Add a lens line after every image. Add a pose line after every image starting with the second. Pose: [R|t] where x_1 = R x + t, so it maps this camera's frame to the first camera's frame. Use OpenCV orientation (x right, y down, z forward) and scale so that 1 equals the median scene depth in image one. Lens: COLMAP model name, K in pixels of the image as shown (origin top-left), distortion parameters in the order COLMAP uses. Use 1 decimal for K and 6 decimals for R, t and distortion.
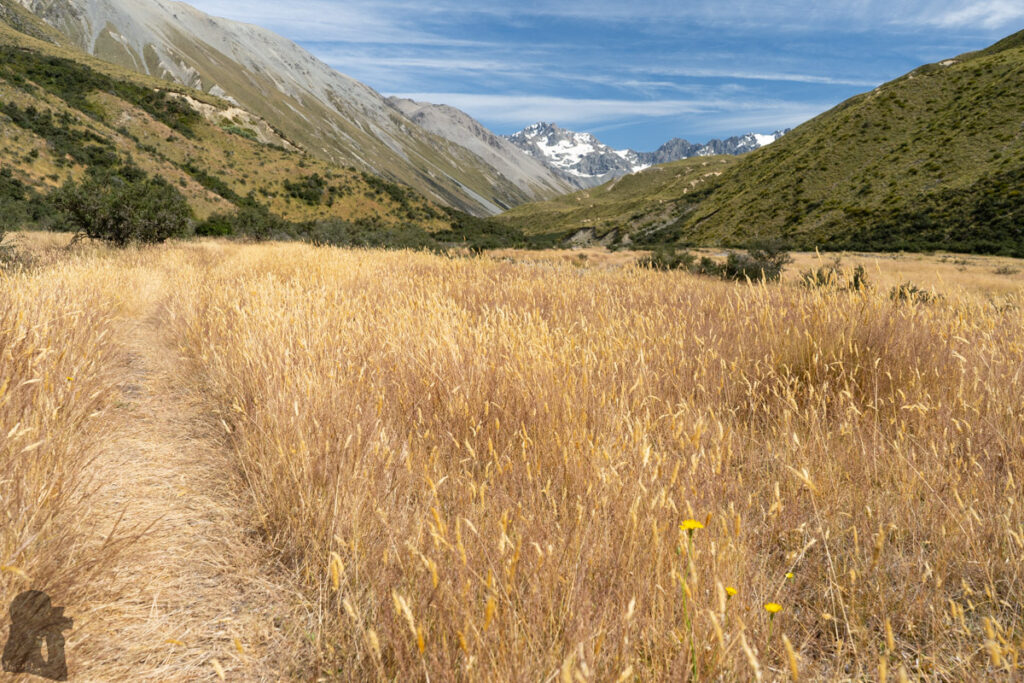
lens RADIAL K [[819.1, 0, 512.0], [0, 819.1, 341.5], [0, 0, 1]] dist [-0.013370, 0.005354]
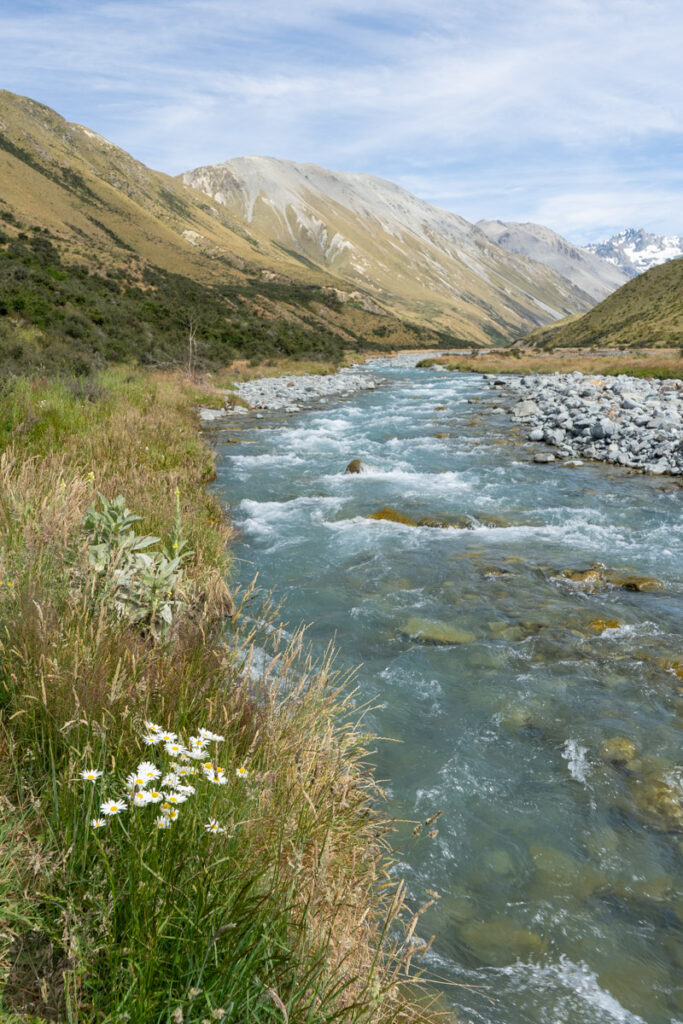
lens RADIAL K [[819.1, 0, 341.9], [0, 819.1, 485.3], [0, 0, 1]] dist [-0.013370, 0.005354]
pose [[0.944997, 0.021561, -0.326368, 0.075507], [-0.007493, 0.998990, 0.044302, 0.029726], [0.326994, -0.039420, 0.944204, -0.234603]]
